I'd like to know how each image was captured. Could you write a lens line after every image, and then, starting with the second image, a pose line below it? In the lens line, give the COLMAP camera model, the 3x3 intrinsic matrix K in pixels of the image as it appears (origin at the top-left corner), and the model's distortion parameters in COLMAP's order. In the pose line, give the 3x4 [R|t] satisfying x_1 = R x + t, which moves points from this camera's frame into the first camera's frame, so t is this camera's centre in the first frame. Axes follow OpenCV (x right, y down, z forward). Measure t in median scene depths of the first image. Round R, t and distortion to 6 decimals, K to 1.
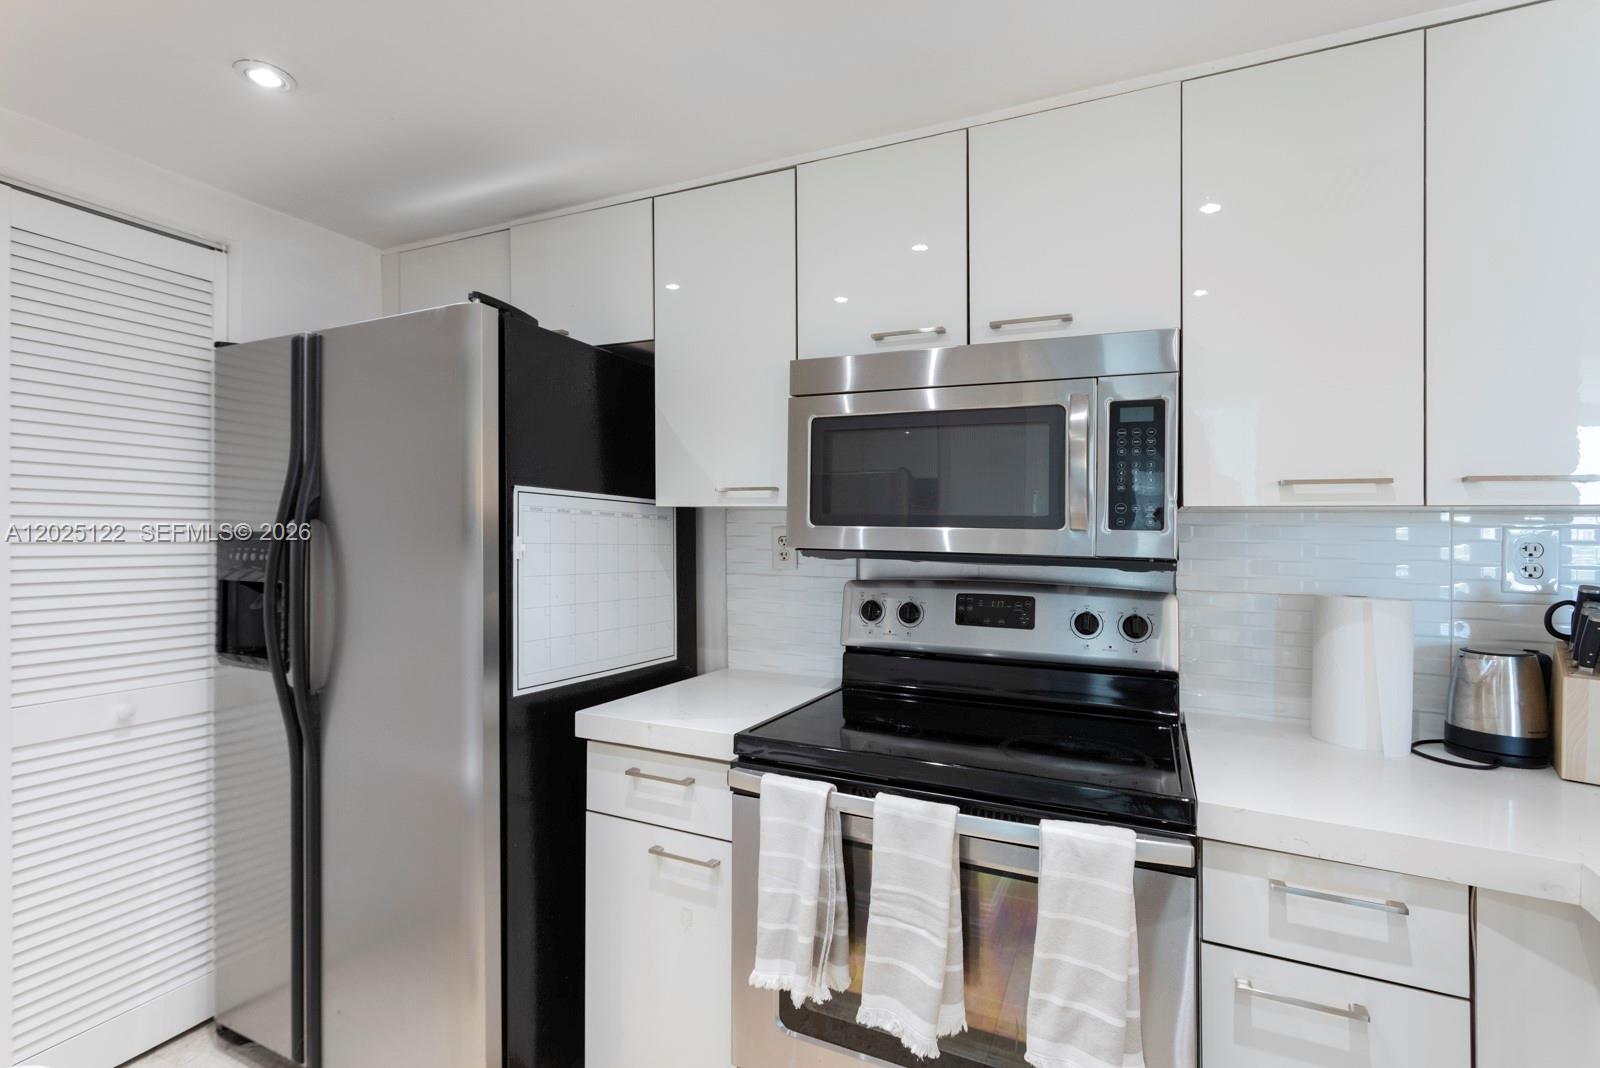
lens RADIAL K [[793.7, 0, 713.1], [0, 793.7, 528.9], [0, 0, 1]] dist [0.000938, 0.000017]
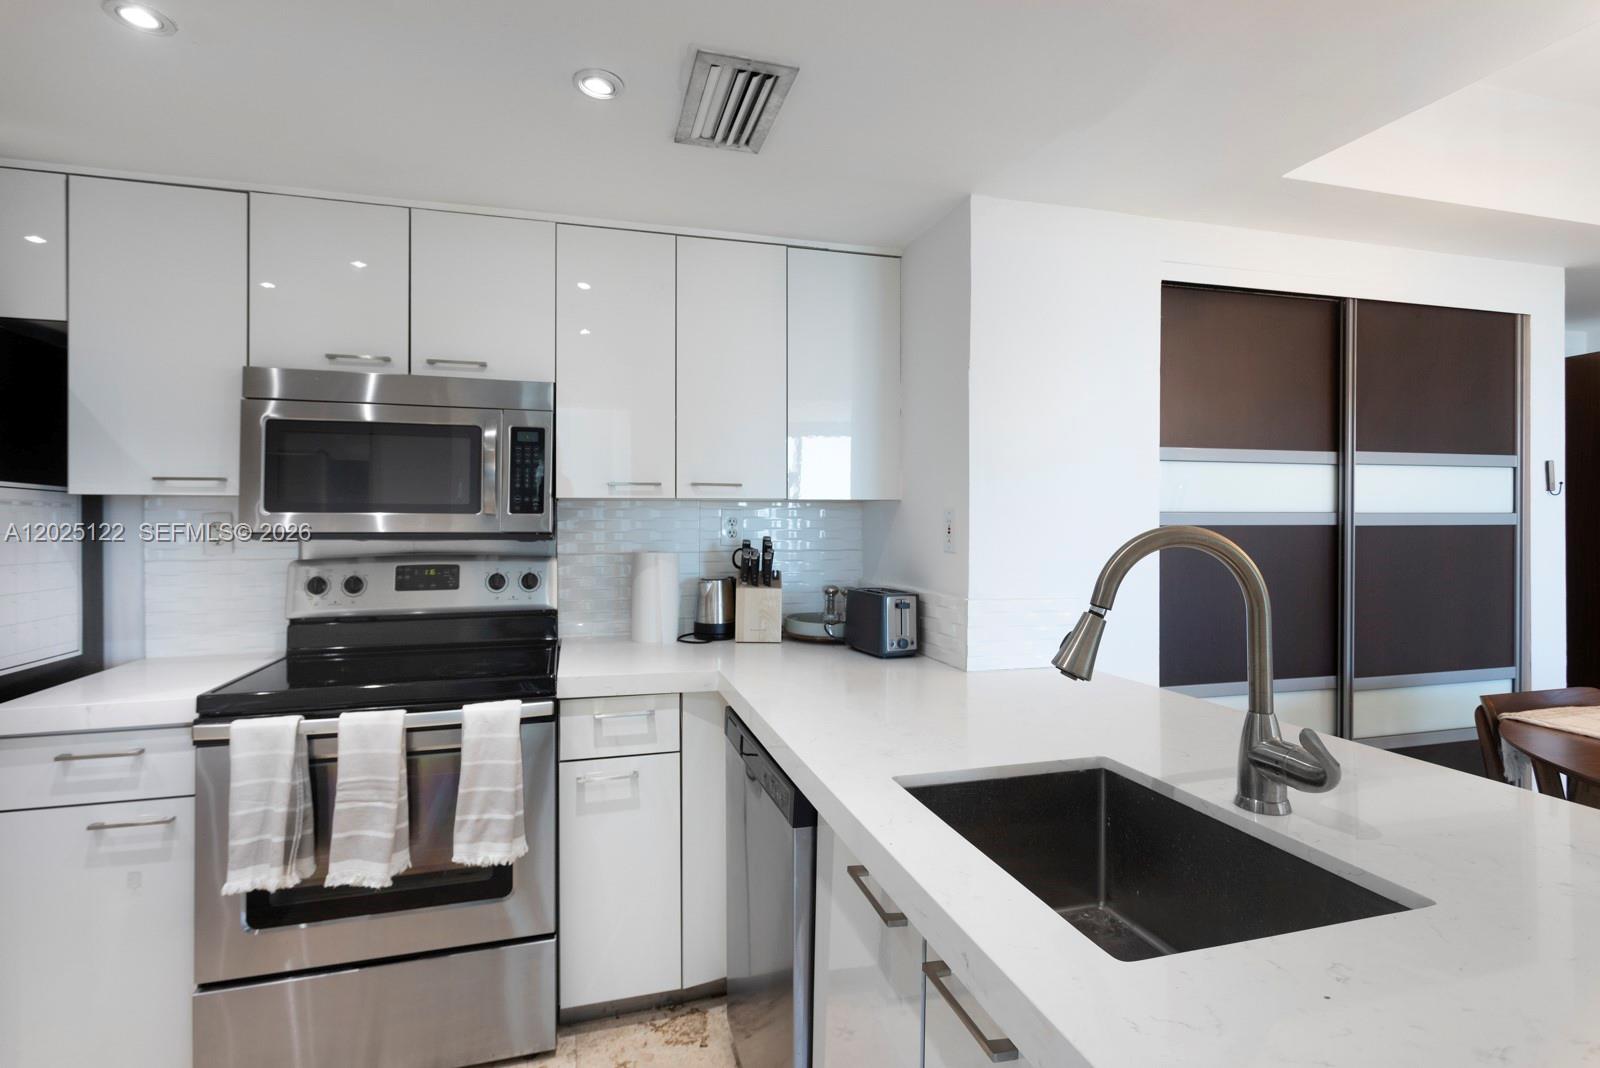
lens RADIAL K [[793.7, 0, 782.2], [0, 793.7, 489.3], [0, 0, 1]] dist [0.000938, 0.000017]
pose [[0.716858, 0.009390, 0.697156, -0.161953], [0.008113, 0.999729, -0.021807, -0.008109], [-0.697172, 0.021289, 0.716588, -0.398698]]
